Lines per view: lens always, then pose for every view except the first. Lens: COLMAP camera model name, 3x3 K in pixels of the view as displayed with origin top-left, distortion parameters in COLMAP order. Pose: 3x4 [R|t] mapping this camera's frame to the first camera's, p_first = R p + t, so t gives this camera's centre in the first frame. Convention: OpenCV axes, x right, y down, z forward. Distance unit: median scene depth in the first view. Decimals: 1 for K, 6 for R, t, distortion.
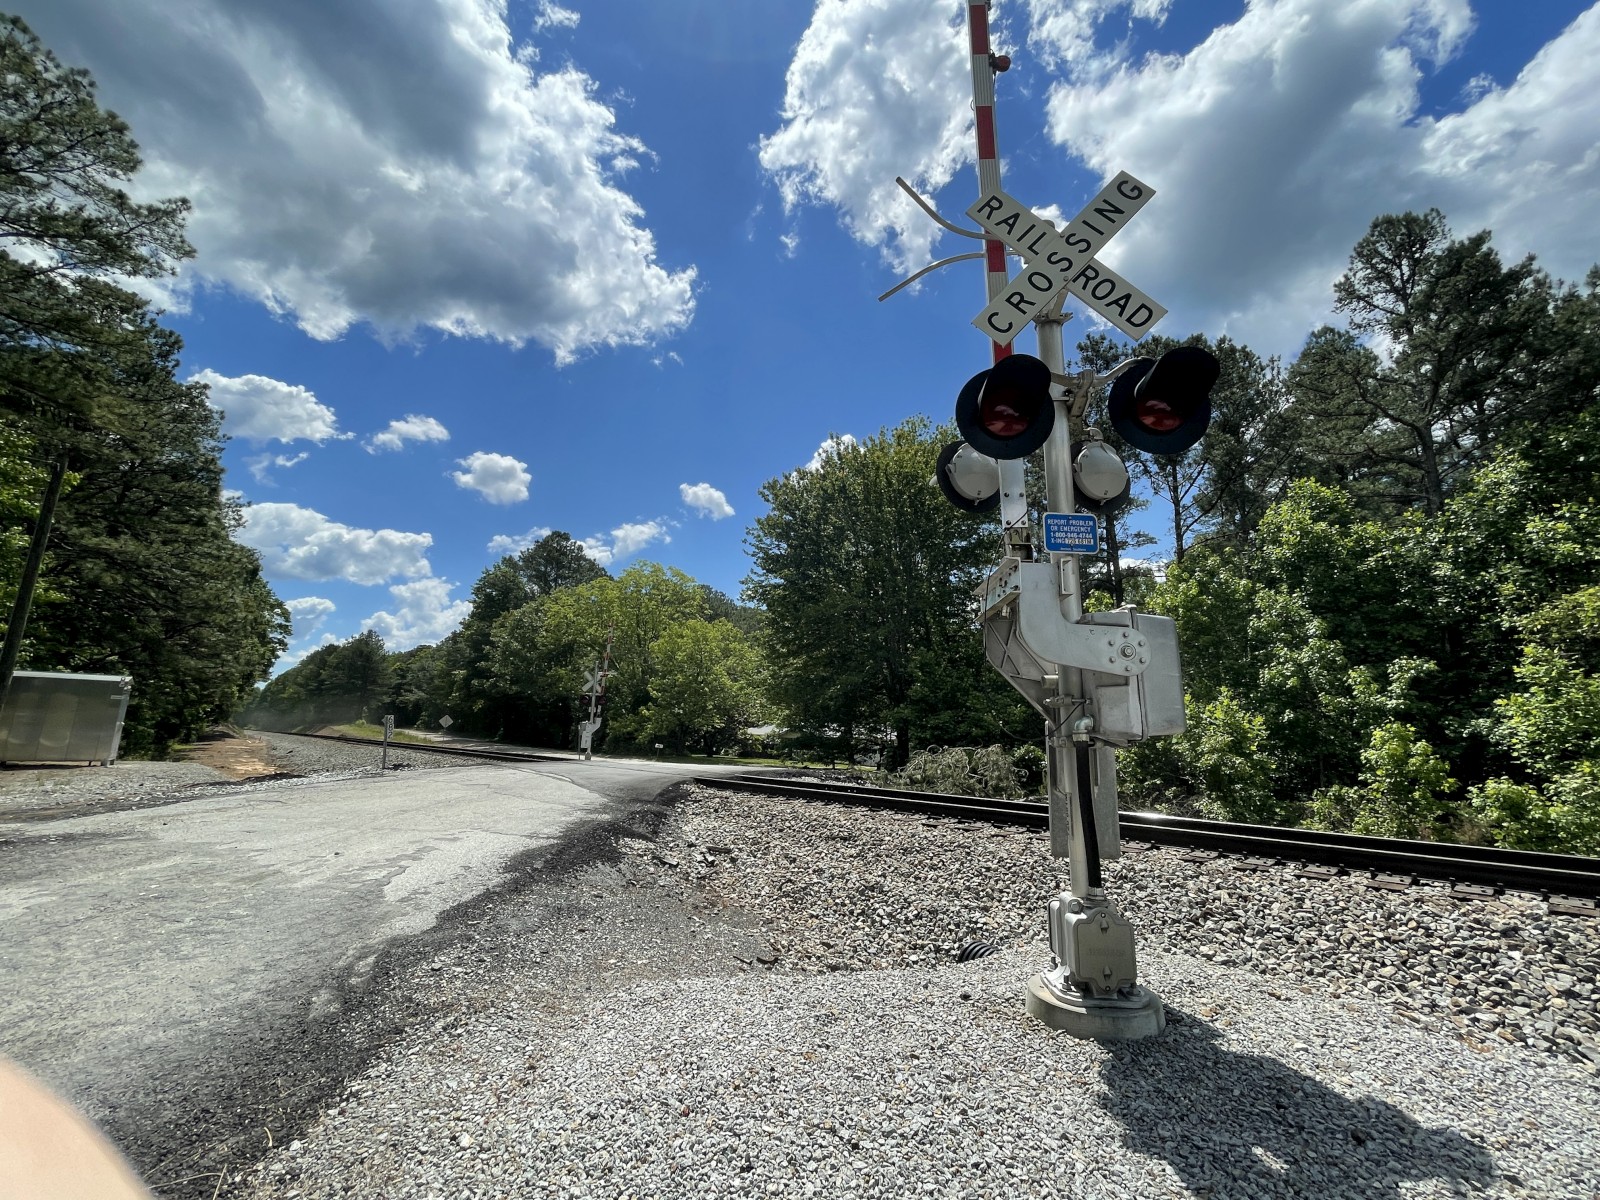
lens RADIAL K [[640.5, 0, 815.0], [0, 640.5, 595.0], [0, 0, 1]] dist [-0.001759, 0.000040]
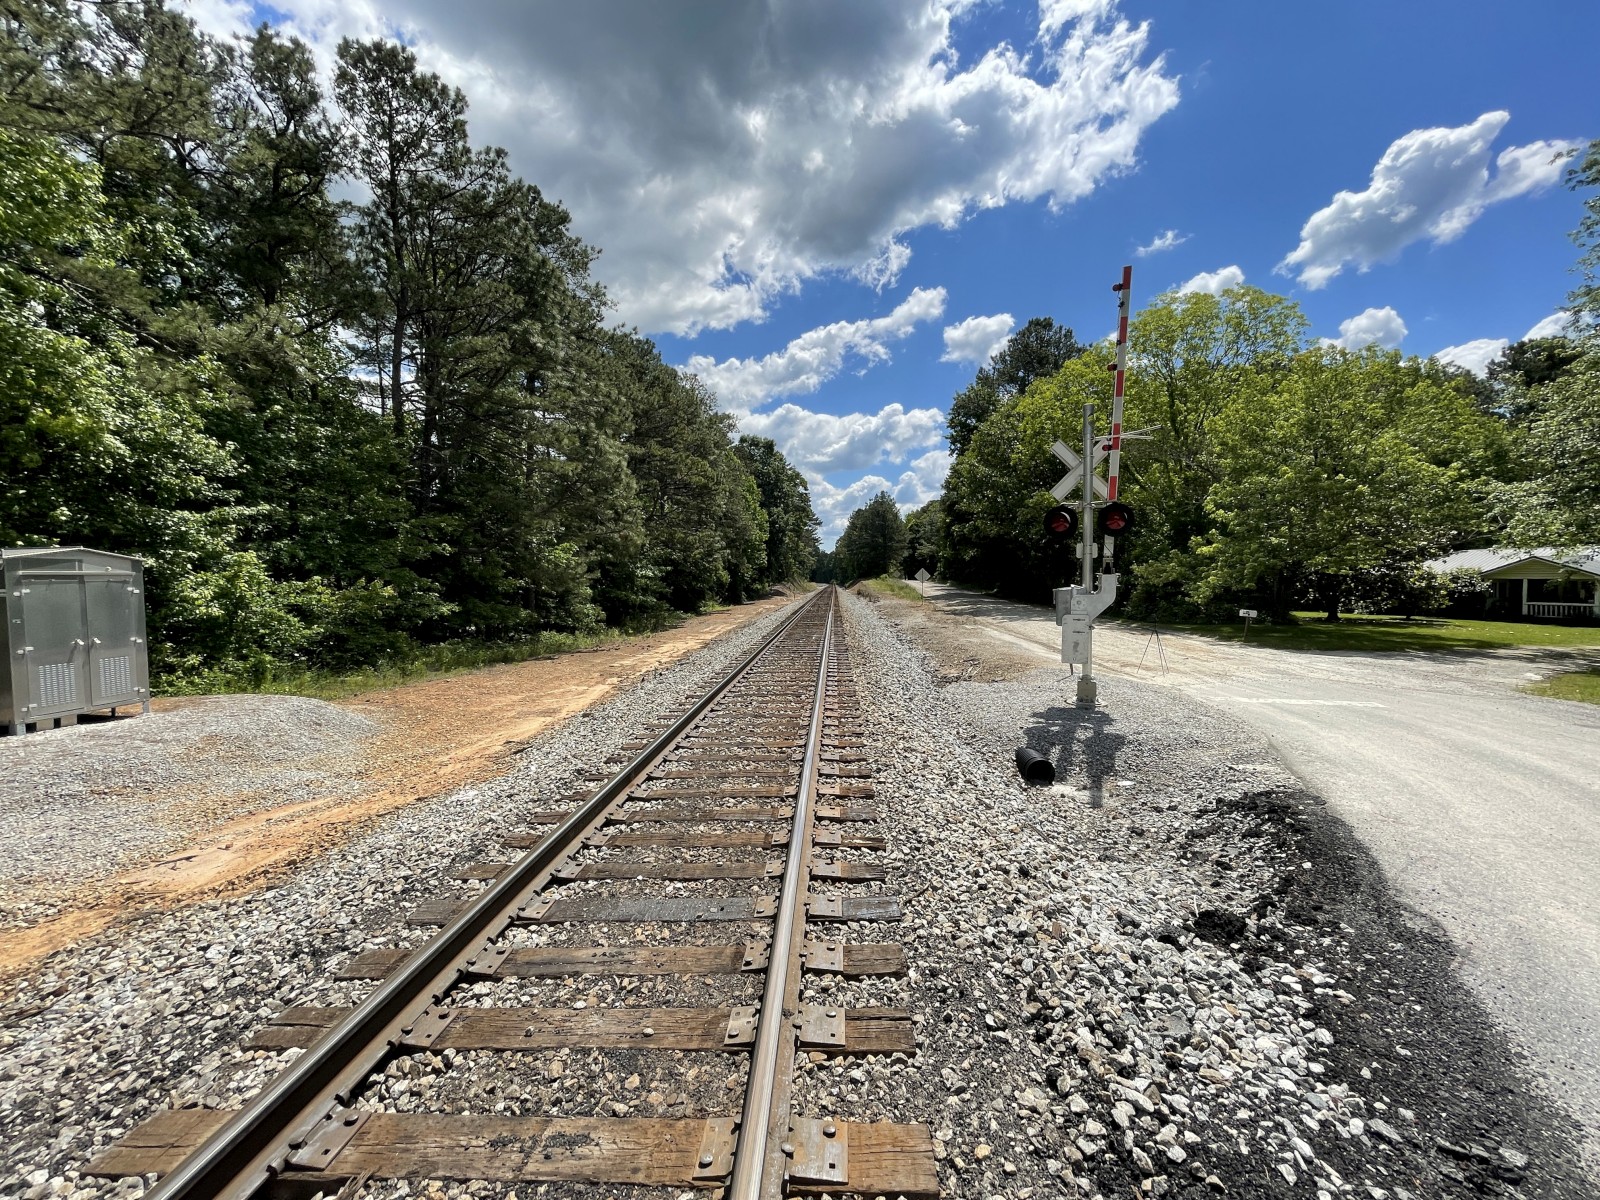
lens RADIAL K [[640.5, 0, 800.7], [0, 640.5, 602.5], [0, 0, 1]] dist [-0.001759, 0.000040]
pose [[0.710436, -0.009823, -0.703694, -0.536474], [0.186277, 0.966865, 0.174566, 0.291855], [0.678662, -0.255100, 0.688725, 1.622684]]
